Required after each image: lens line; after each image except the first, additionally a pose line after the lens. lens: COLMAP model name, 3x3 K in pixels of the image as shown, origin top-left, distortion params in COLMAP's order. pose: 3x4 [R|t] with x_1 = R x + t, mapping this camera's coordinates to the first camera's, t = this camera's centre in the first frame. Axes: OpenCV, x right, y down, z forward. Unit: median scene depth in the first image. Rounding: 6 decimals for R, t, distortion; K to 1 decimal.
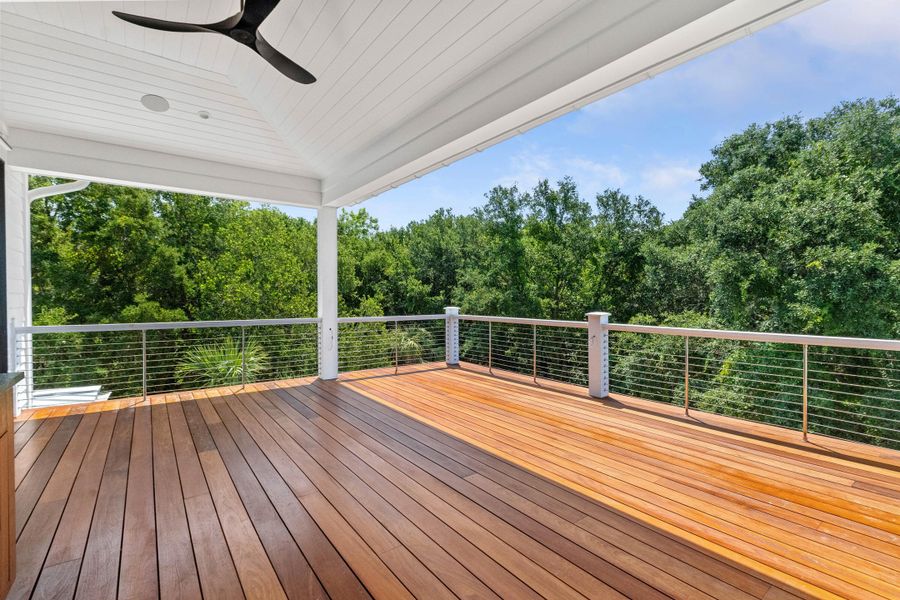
lens RADIAL K [[413.6, 0, 450.0], [0, 413.6, 300.0], [0, 0, 1]] dist [0.000079, 0.000008]
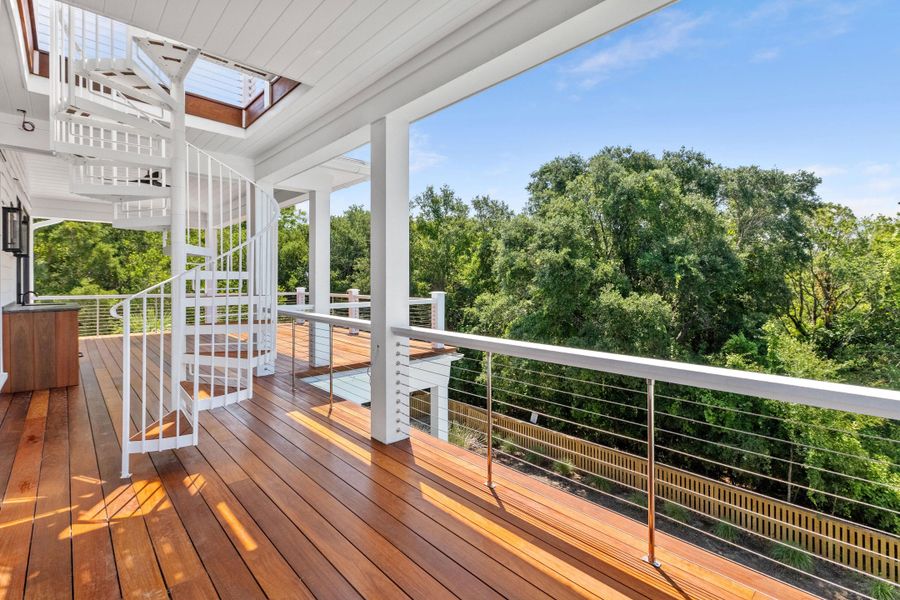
lens RADIAL K [[416.4, 0, 448.1], [0, 416.4, 277.1], [0, 0, 1]] dist [-0.000252, -0.000266]
pose [[0.994220, -0.000964, 0.107357, 0.239185], [0.002809, 0.999851, -0.017038, 0.004734], [-0.107325, 0.017241, 0.994075, -0.393356]]
